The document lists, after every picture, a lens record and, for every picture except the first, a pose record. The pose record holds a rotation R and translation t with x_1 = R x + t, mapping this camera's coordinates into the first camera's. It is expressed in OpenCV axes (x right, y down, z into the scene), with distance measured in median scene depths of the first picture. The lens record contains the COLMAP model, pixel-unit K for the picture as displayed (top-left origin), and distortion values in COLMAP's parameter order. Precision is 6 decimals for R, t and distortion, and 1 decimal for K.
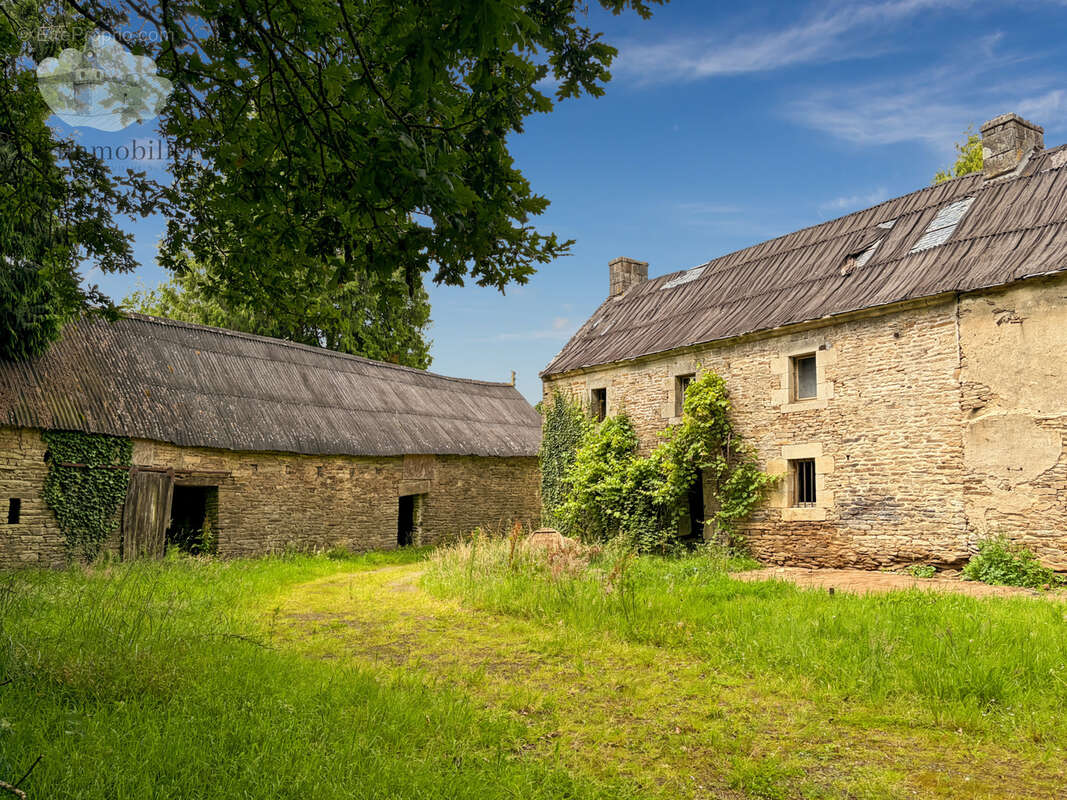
lens RADIAL K [[839.7, 0, 537.9], [0, 839.7, 388.7], [0, 0, 1]] dist [0.021623, -0.014137]
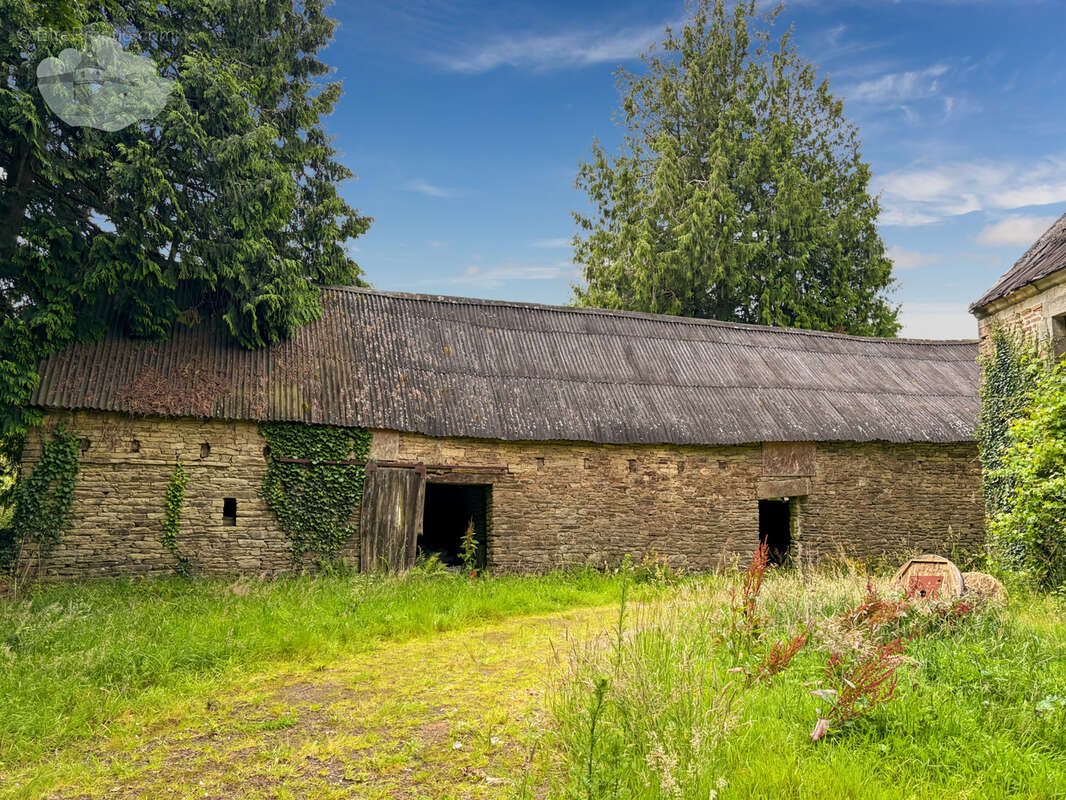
lens RADIAL K [[825.9, 0, 524.3], [0, 825.9, 393.2], [0, 0, 1]] dist [0.091147, -0.019483]
pose [[0.798137, -0.073464, -0.597980, 0.130042], [0.072383, 0.997041, -0.025878, 0.045737], [0.598112, -0.022630, 0.801093, 0.340510]]
